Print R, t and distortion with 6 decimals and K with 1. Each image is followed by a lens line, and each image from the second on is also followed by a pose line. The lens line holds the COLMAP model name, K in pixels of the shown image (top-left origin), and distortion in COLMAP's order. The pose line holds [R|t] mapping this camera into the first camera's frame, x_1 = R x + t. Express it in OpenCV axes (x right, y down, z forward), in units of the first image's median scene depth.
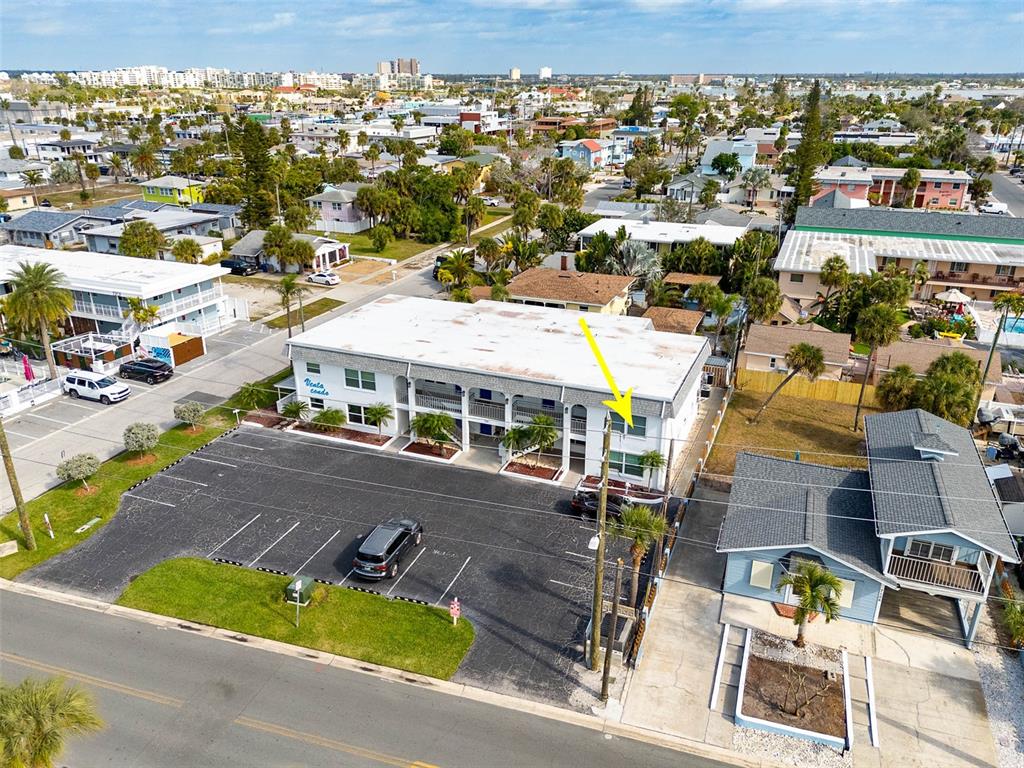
lens RADIAL K [[738.8, 0, 512.5], [0, 738.8, 384.2], [0, 0, 1]] dist [-0.003871, -0.001374]
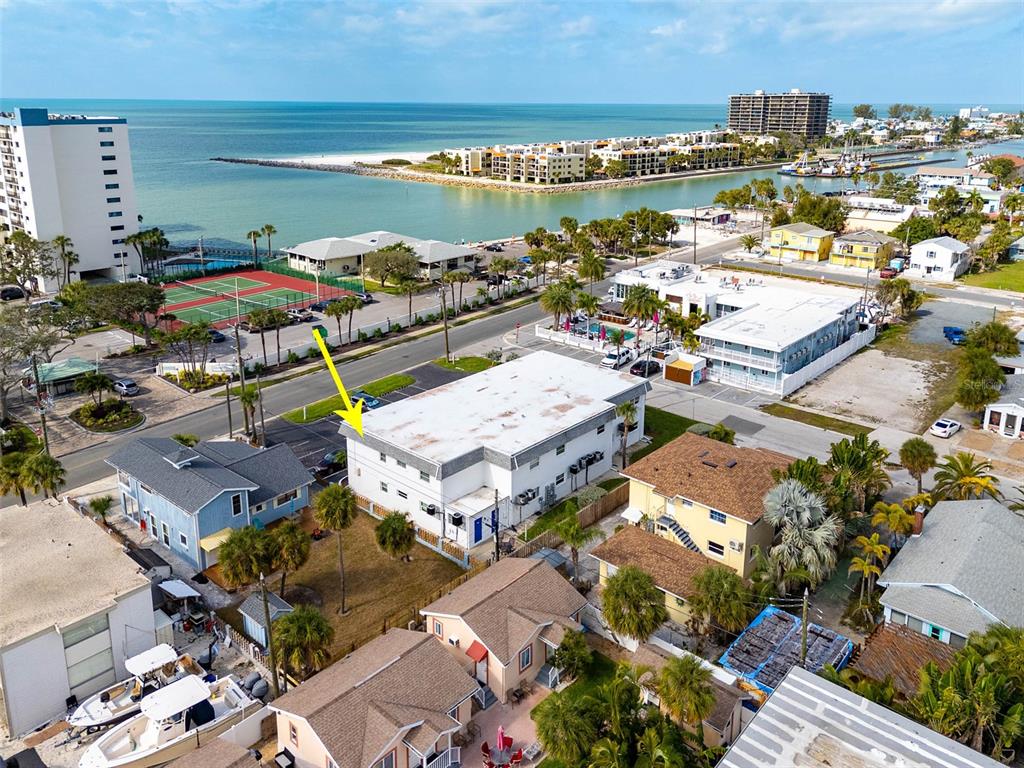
lens RADIAL K [[738.8, 0, 512.8], [0, 738.8, 383.7], [0, 0, 1]] dist [-0.003871, -0.001374]
pose [[-0.348144, 0.321220, -0.880689, 1.053469], [-0.359675, 0.821791, 0.441921, -0.622492], [0.865696, 0.470614, -0.170567, 1.137533]]
